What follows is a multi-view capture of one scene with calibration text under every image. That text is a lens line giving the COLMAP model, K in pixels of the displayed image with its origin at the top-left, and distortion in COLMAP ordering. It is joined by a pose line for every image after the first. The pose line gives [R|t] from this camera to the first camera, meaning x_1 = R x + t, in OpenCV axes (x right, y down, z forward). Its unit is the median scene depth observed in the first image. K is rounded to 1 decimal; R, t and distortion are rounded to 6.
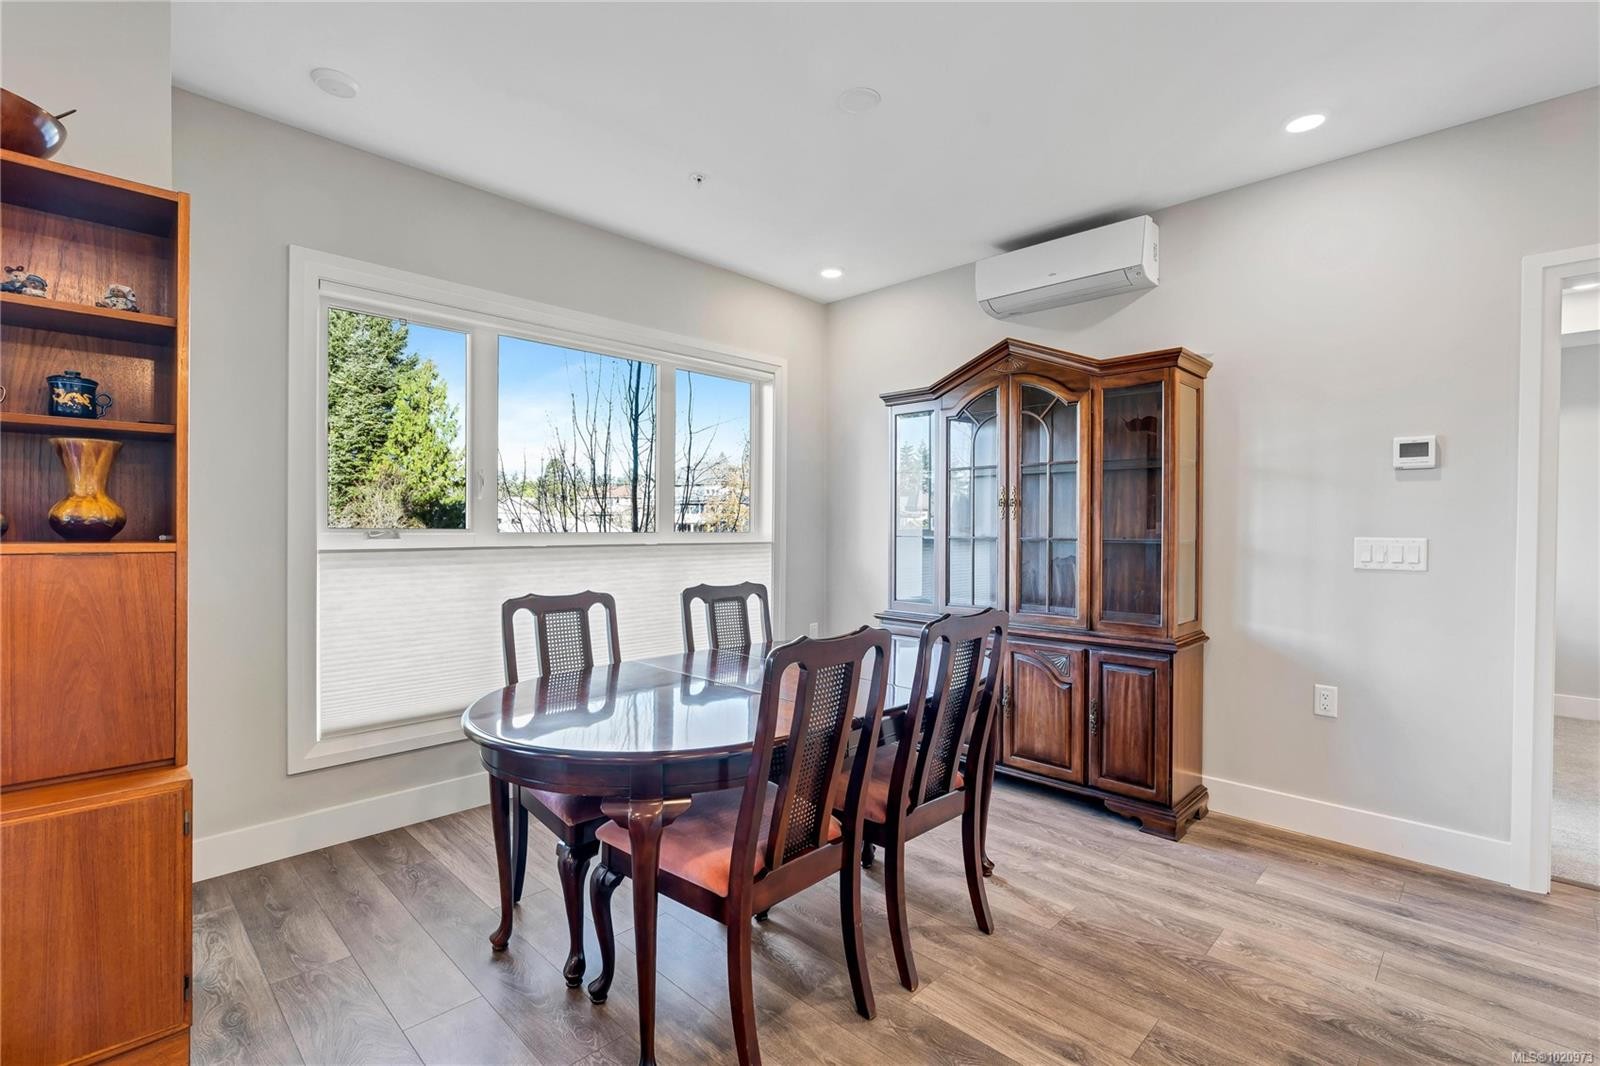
lens RADIAL K [[730.0, 0, 807.1], [0, 730.0, 525.5], [0, 0, 1]] dist [-0.011952, 0.004584]
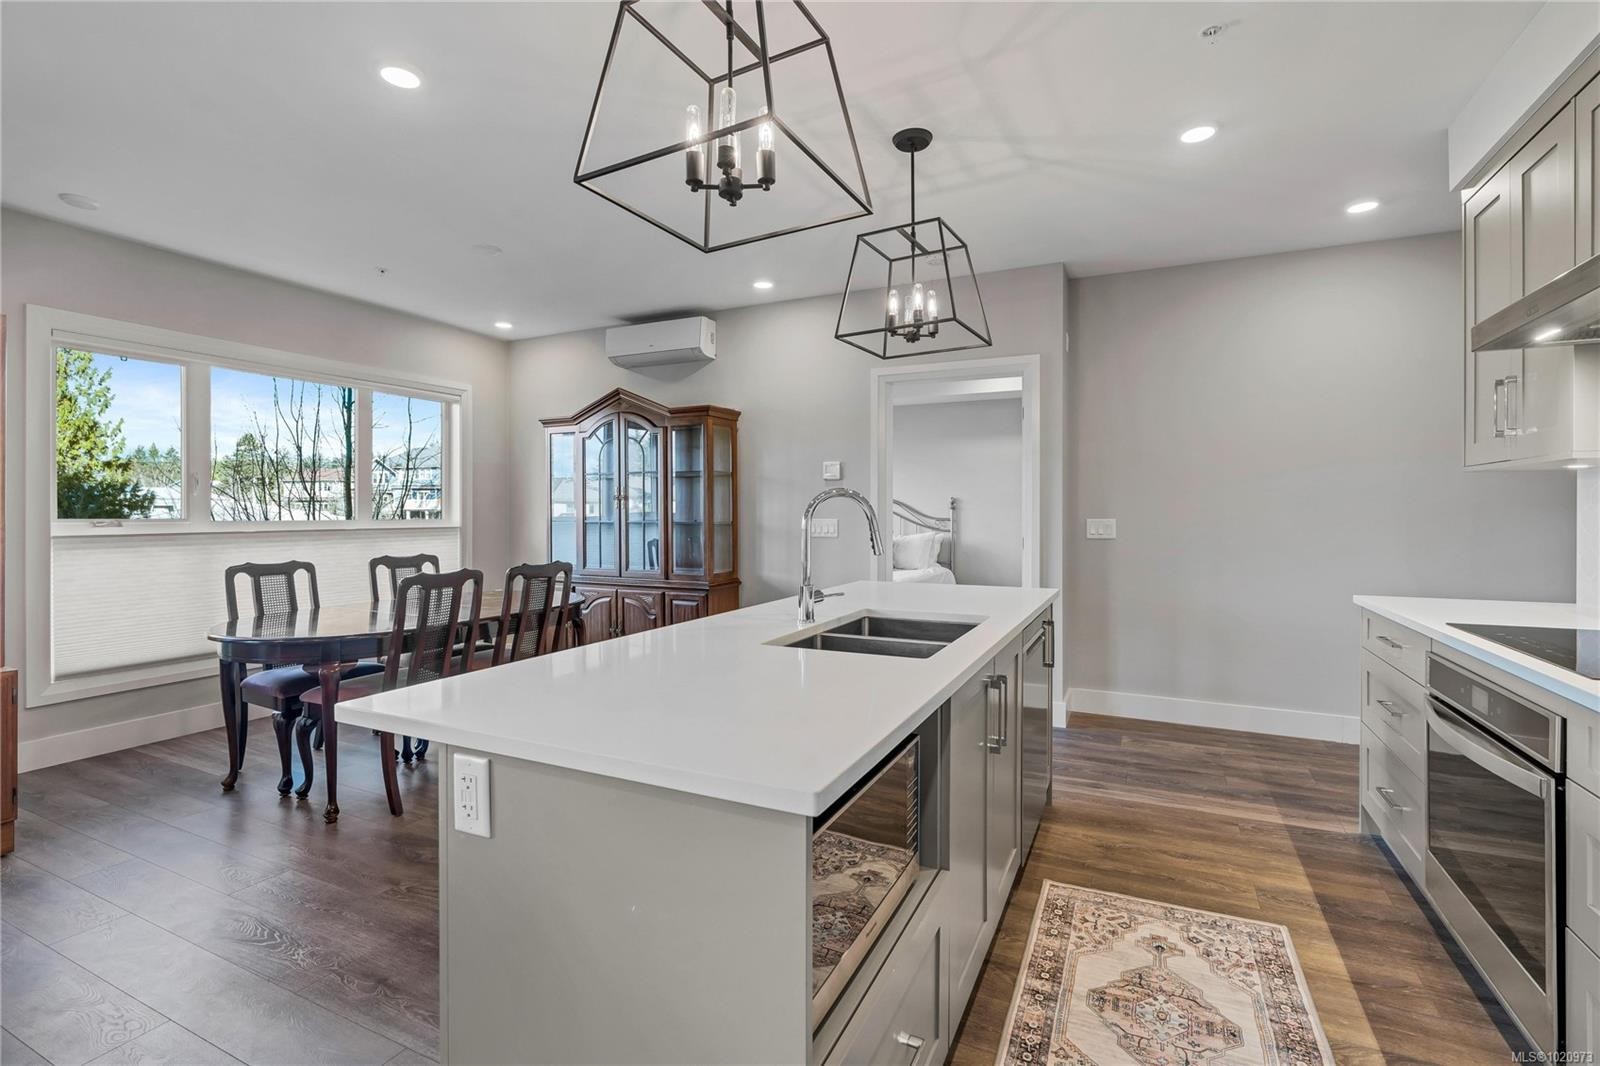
lens RADIAL K [[730.0, 0, 805.3], [0, 730.0, 511.7], [0, 0, 1]] dist [-0.011952, 0.004584]
pose [[0.948707, -0.006872, 0.316083, 0.174529], [0.006304, 0.999976, 0.002820, -0.004662], [-0.316095, -0.000683, 0.948727, -0.576882]]
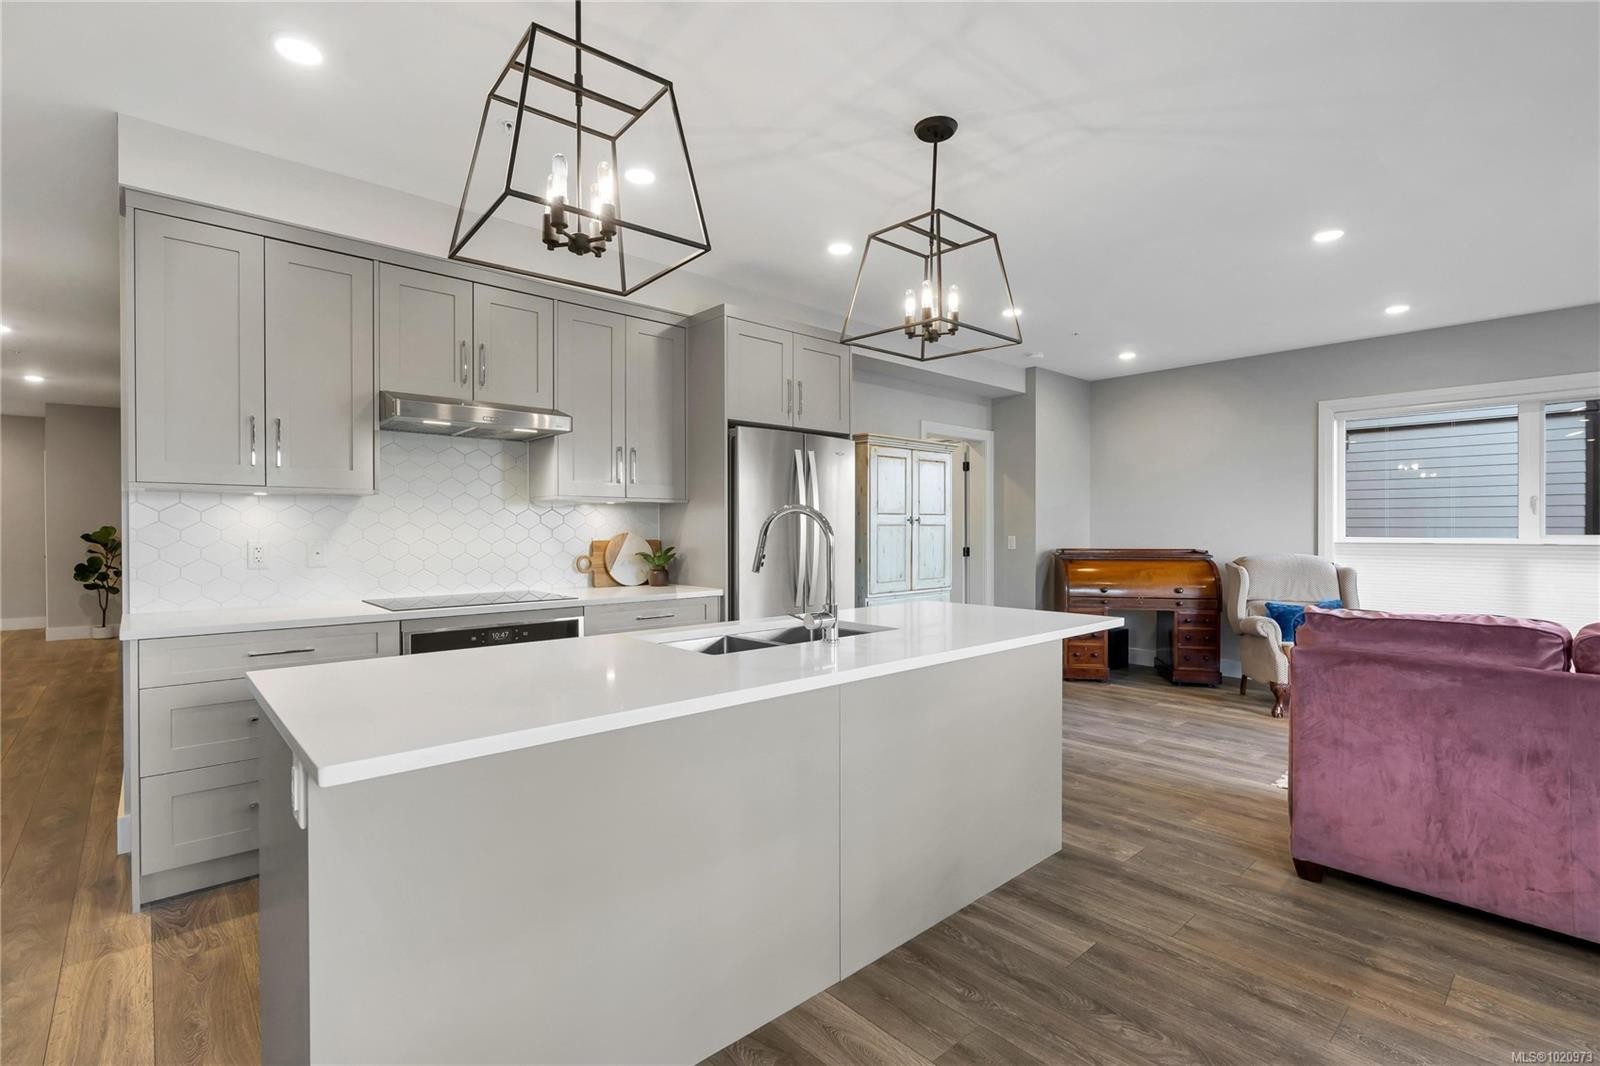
lens RADIAL K [[730.0, 0, 802.0], [0, 730.0, 533.3], [0, 0, 1]] dist [-0.011952, 0.004584]
pose [[-0.997893, -0.007533, 0.064435, 0.379843], [-0.007117, 0.999952, 0.006681, -0.002292], [-0.064482, 0.006208, -0.997900, 0.759443]]
